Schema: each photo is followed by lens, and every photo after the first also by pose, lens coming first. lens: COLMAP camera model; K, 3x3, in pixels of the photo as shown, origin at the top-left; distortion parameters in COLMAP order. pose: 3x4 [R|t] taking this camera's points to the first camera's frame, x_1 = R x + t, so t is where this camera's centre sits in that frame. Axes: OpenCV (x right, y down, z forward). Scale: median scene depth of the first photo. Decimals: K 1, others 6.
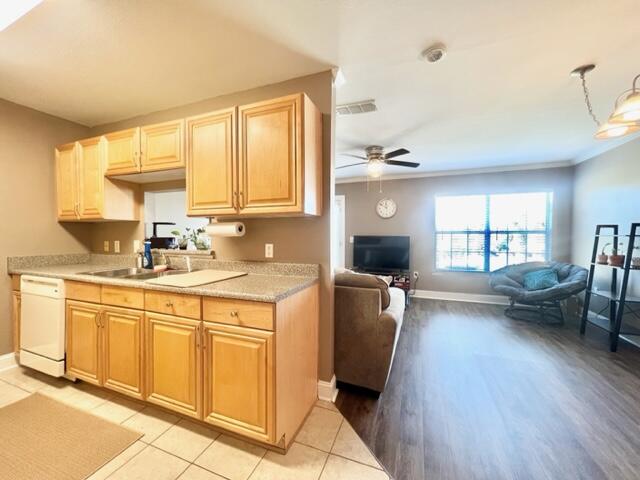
lens RADIAL K [[256.4, 0, 317.8], [0, 256.4, 237.6], [0, 0, 1]] dist [-0.001957, 0.000624]
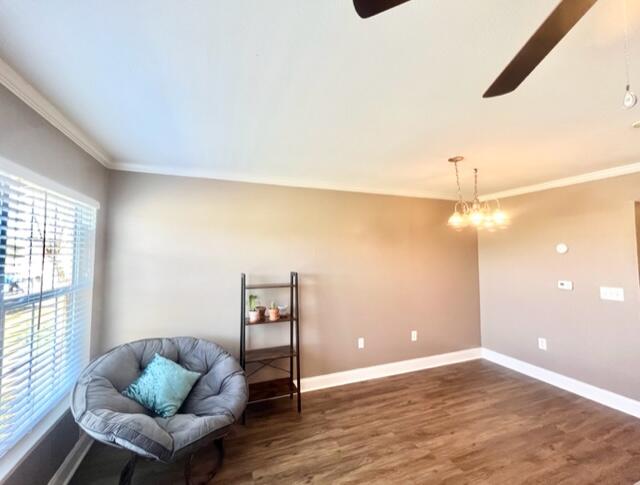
lens RADIAL K [[275.1, 0, 318.8], [0, 275.1, 241.5], [0, 0, 1]] dist [0.002512, 0.000263]
pose [[-0.672546, 0.029549, 0.739465, 0.337799], [0.003235, 0.999310, -0.036991, -0.133801], [-0.740048, -0.022486, -0.672178, 1.605753]]
